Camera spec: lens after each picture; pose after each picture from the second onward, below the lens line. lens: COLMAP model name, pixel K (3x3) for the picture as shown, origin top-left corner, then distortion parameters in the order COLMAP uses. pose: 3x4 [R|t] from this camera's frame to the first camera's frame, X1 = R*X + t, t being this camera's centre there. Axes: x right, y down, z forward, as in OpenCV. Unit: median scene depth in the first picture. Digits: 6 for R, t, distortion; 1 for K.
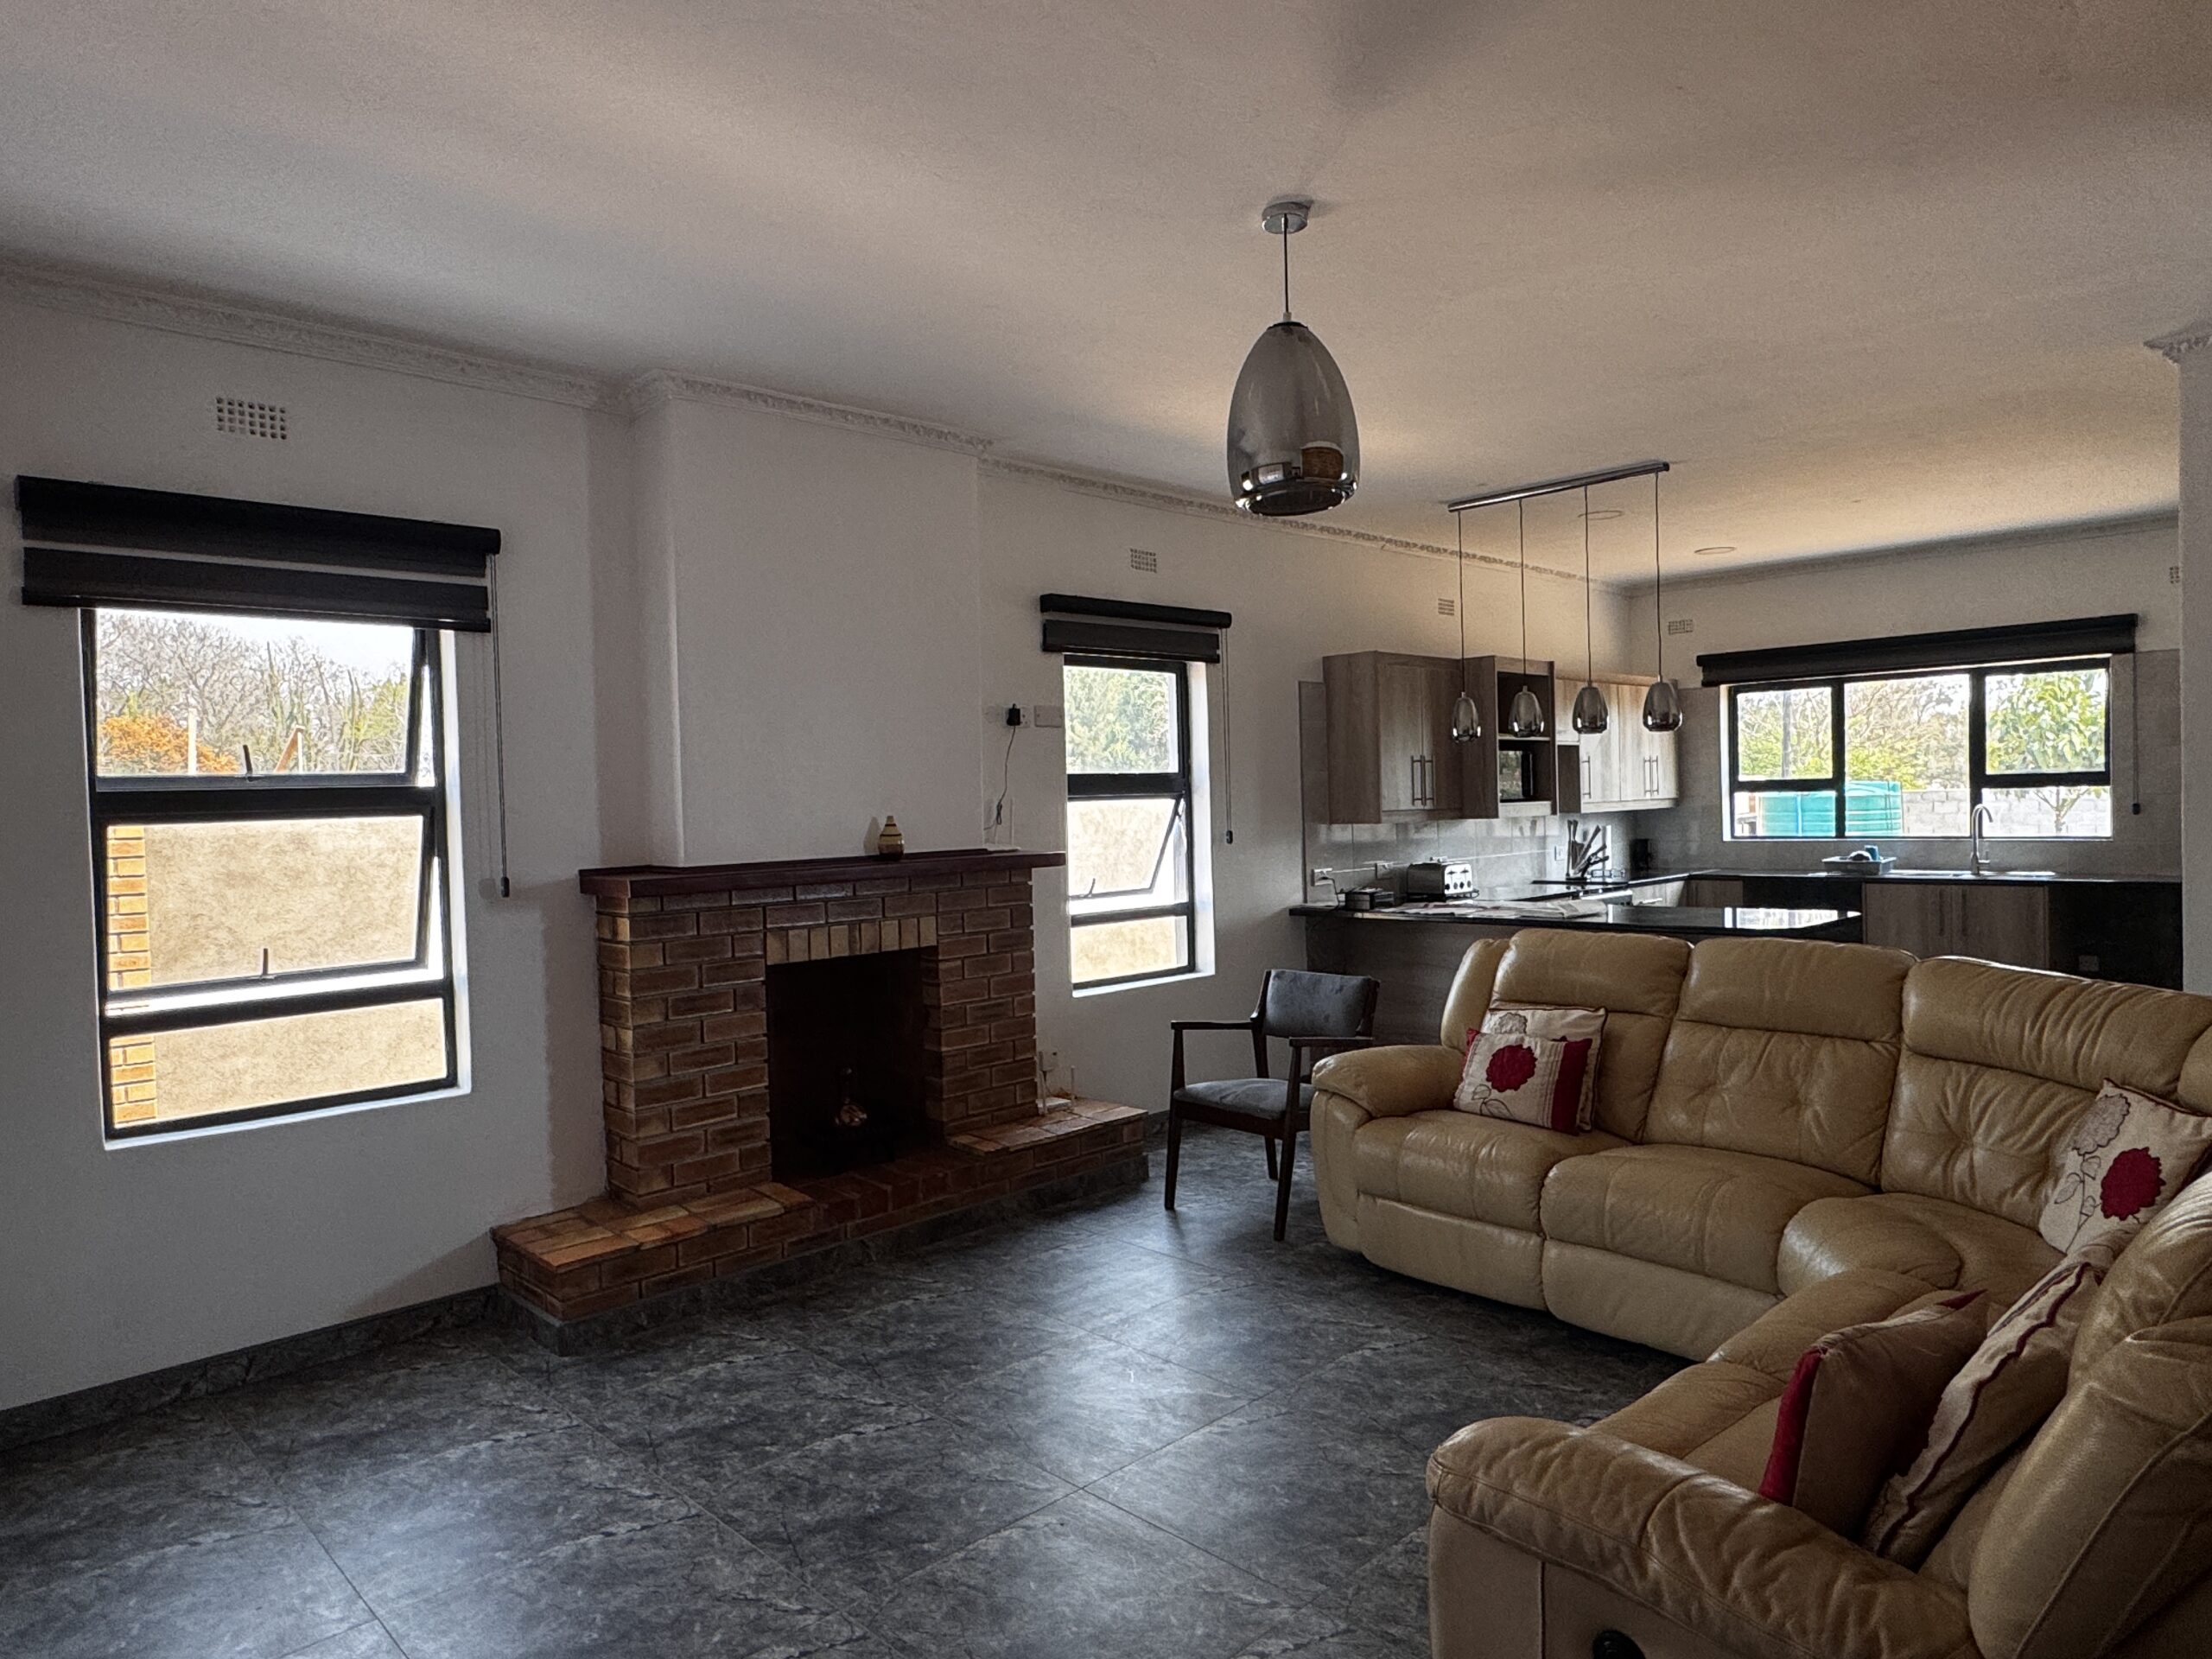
lens RADIAL K [[1340.4, 0, 1117.6], [0, 1340.4, 829.2], [0, 0, 1]] dist [0.022579, 0.000944]
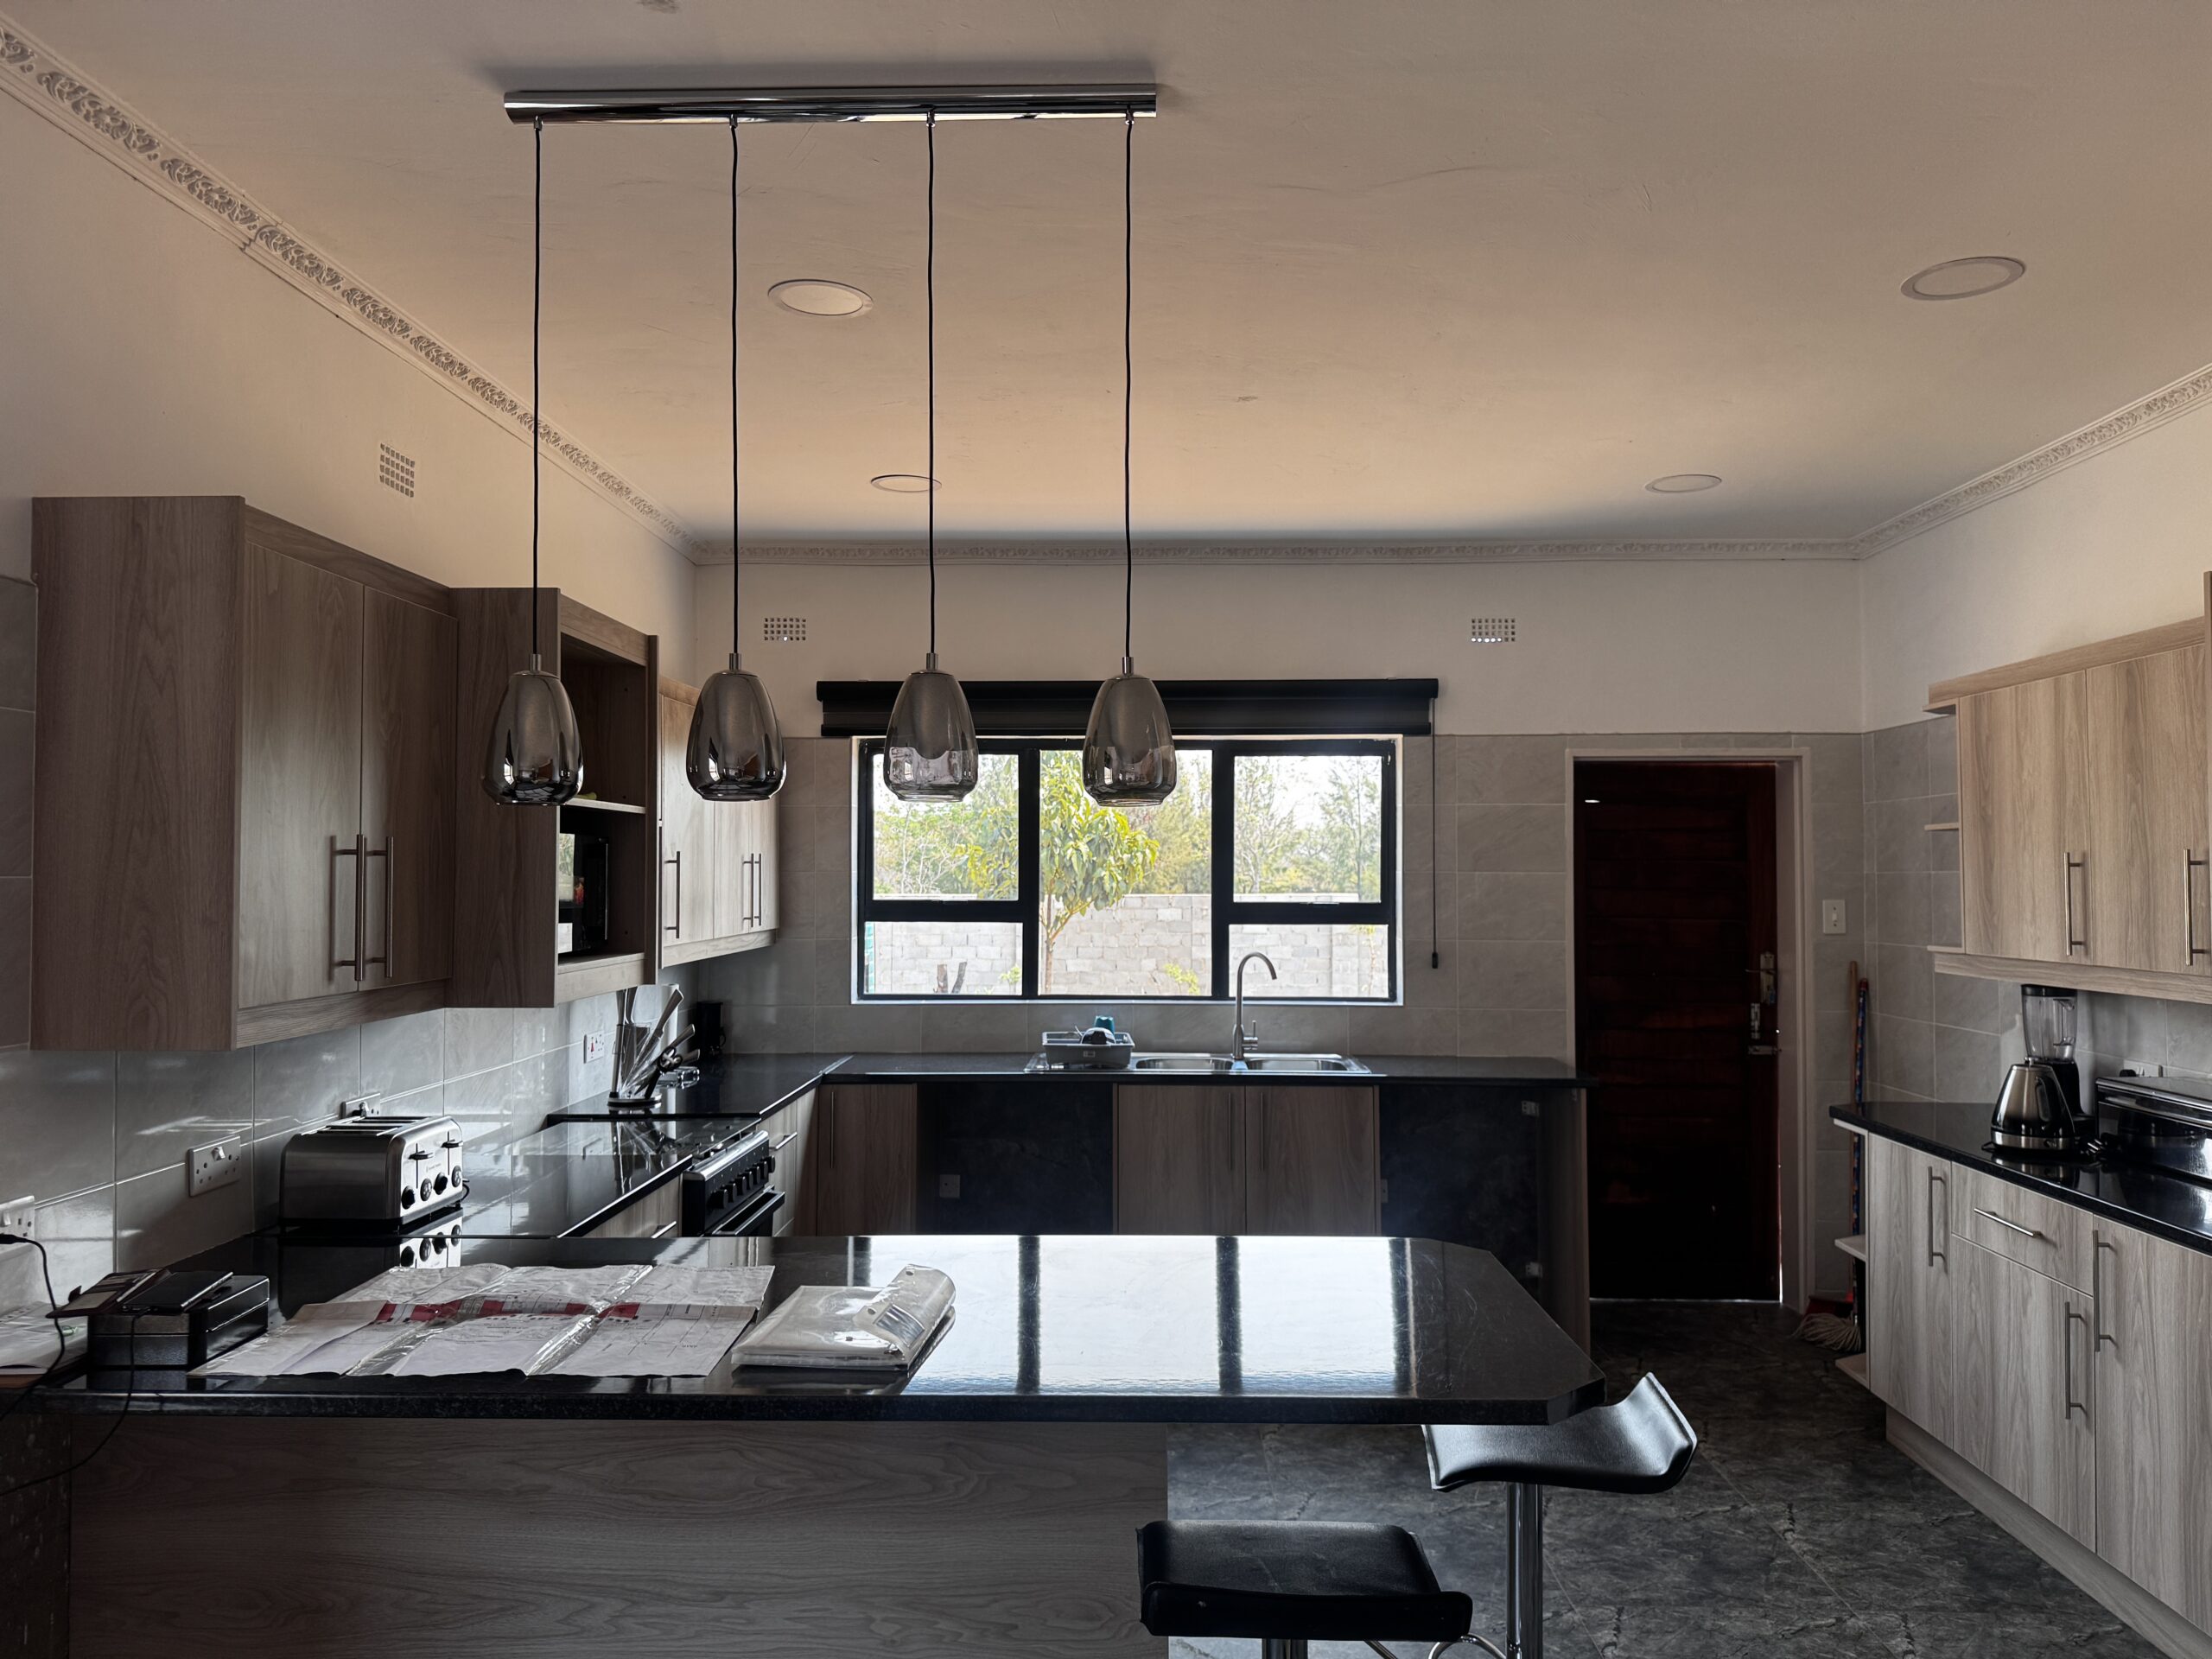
lens RADIAL K [[1527.5, 0, 1108.9], [0, 1527.5, 822.9], [0, 0, 1]] dist [0.035244, -0.021670]
pose [[0.709624, 0.051184, 0.702719, 0.089809], [-0.005760, 0.997746, -0.066856, -0.035586], [-0.704557, 0.043395, 0.708319, 0.625223]]
